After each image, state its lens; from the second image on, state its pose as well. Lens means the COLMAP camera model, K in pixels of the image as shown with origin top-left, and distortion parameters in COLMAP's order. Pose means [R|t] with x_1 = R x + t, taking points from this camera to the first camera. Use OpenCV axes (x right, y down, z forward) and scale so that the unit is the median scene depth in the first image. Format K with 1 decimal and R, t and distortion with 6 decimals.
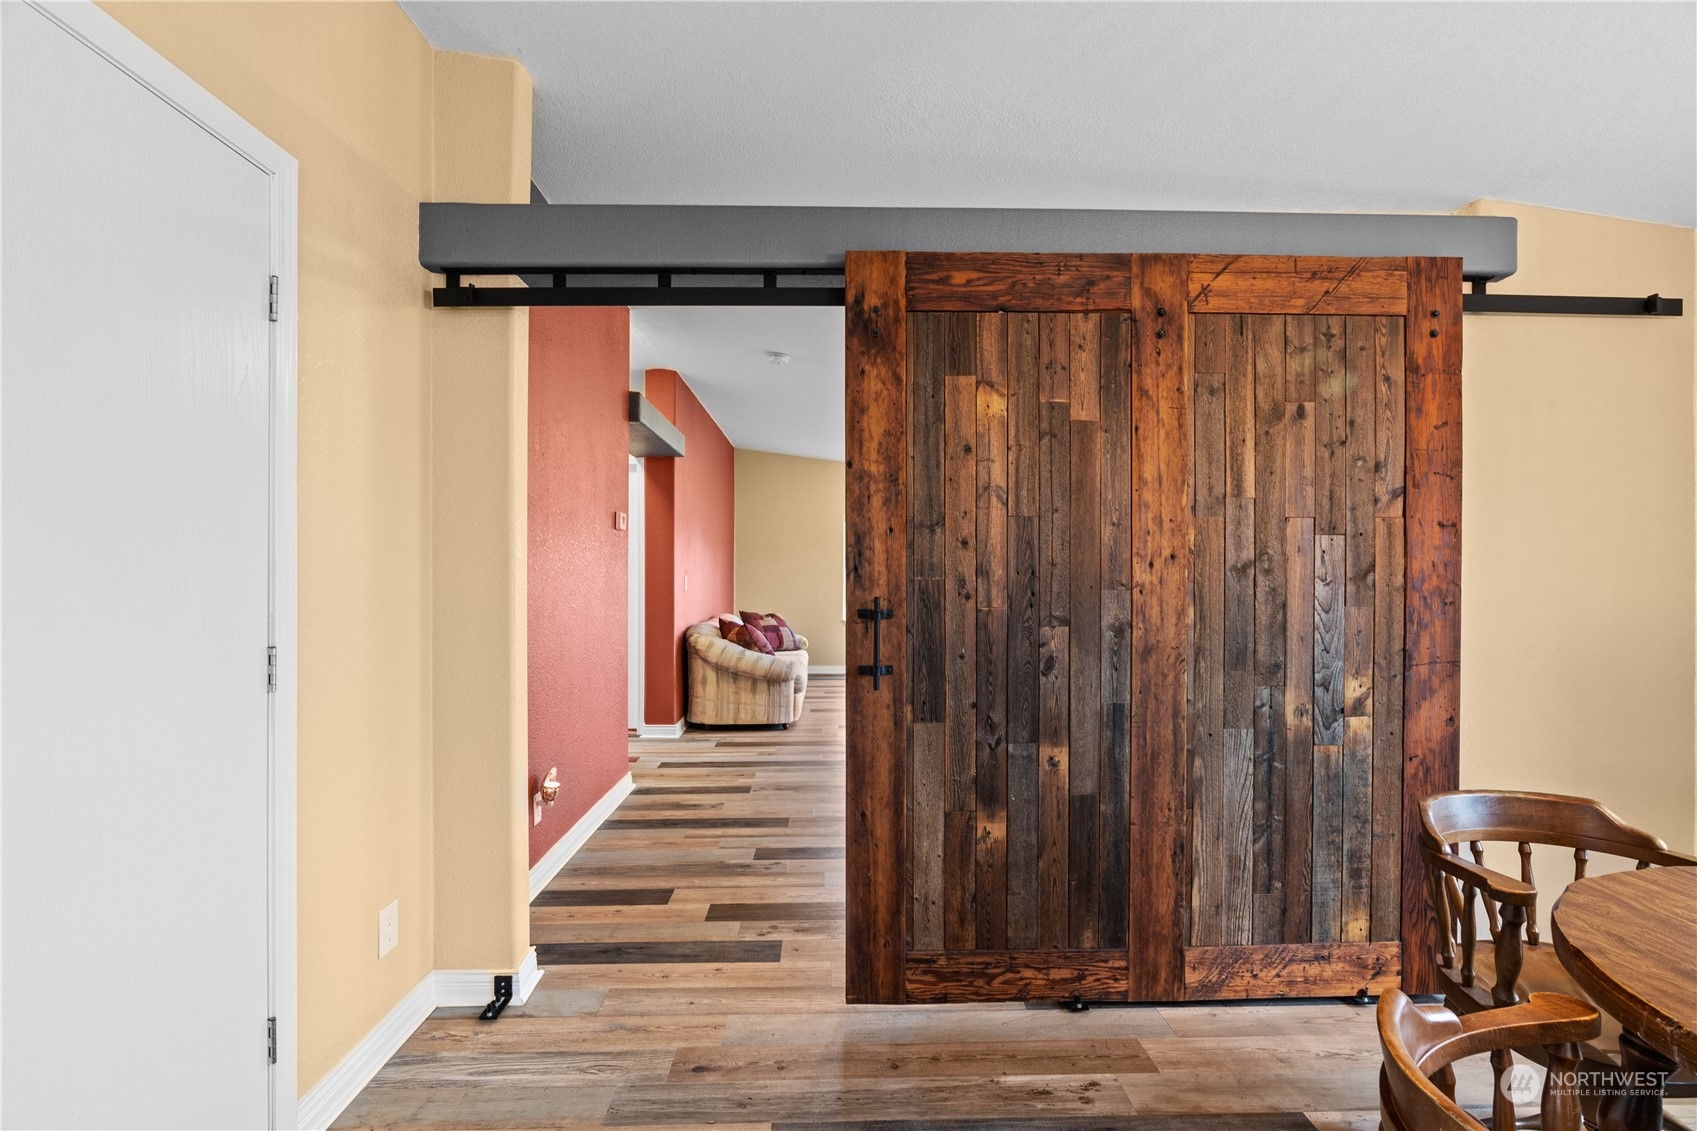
lens RADIAL K [[776.5, 0, 878.2], [0, 776.5, 570.7], [0, 0, 1]] dist [-0.003088, 0.000013]
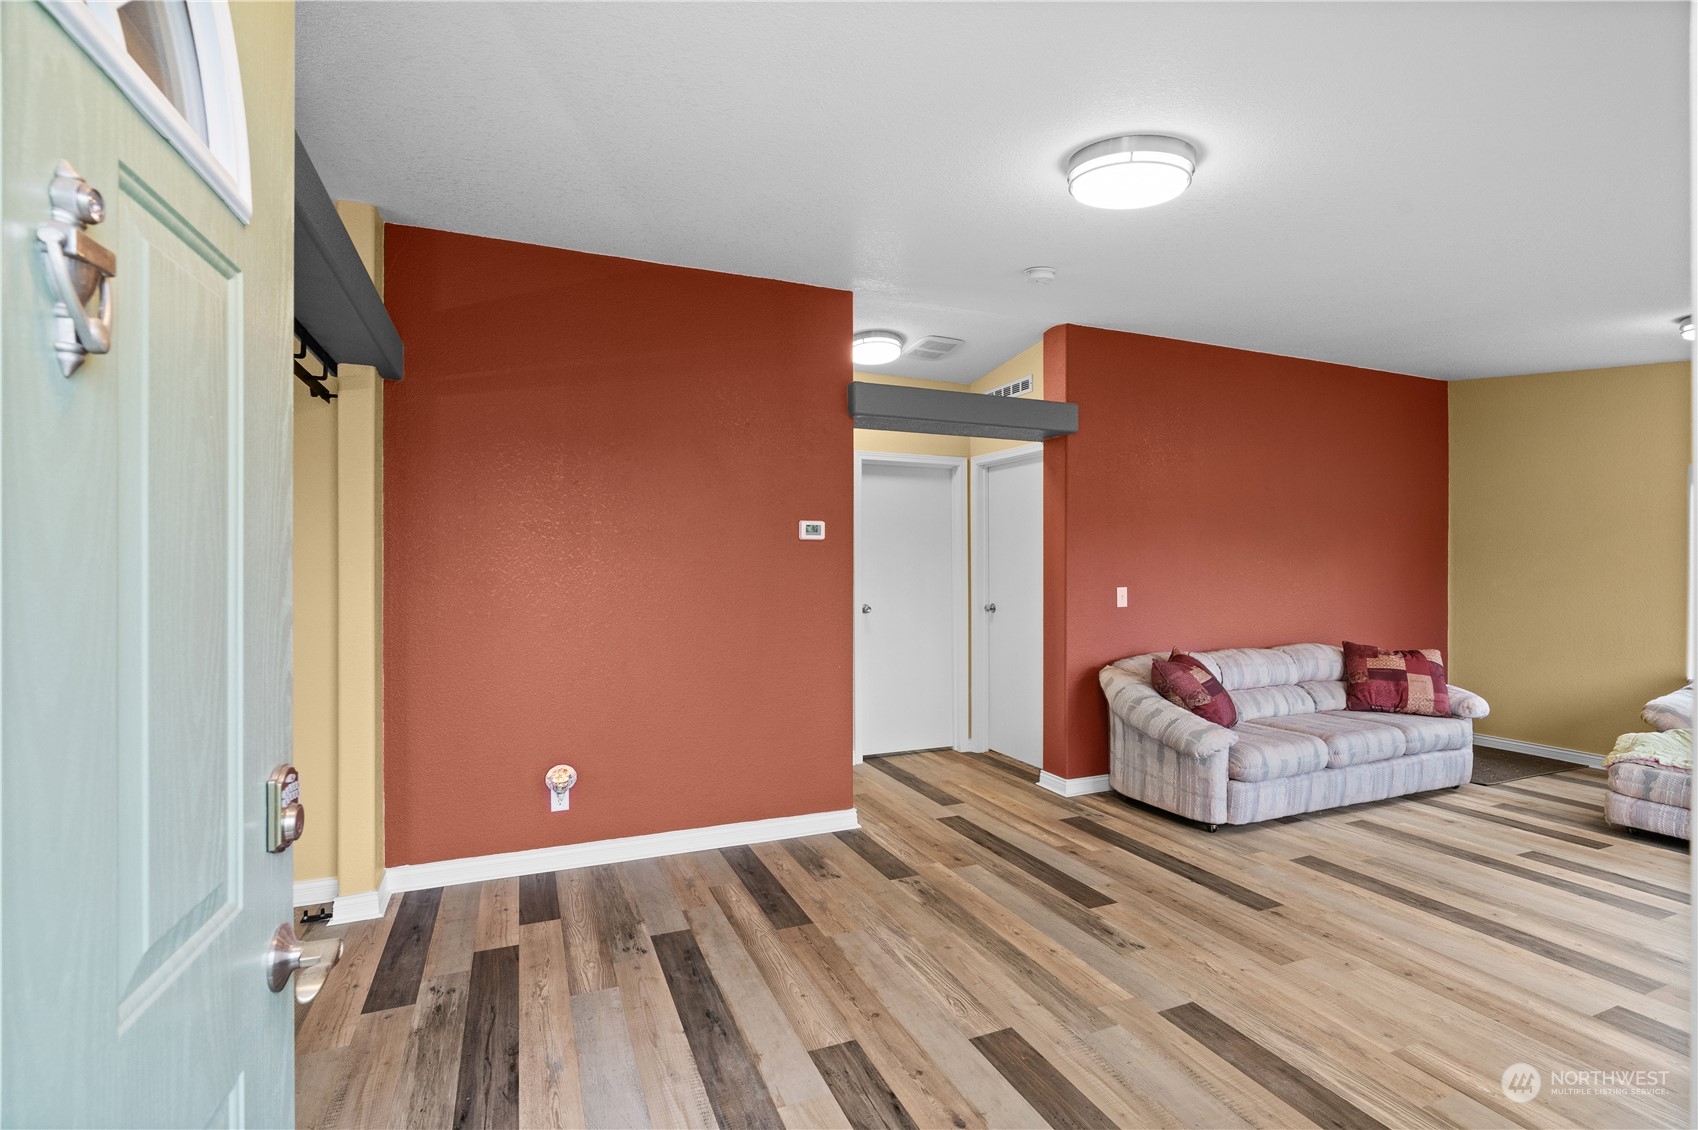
lens RADIAL K [[842.3, 0, 899.5], [0, 842.3, 564.1], [0, 0, 1]] dist [0.001561, 0.001574]
pose [[0.357751, -0.003729, -0.933809, 1.823275], [0.001902, 0.999993, -0.003264, -0.054034], [0.933815, -0.000608, 0.357756, 2.159567]]
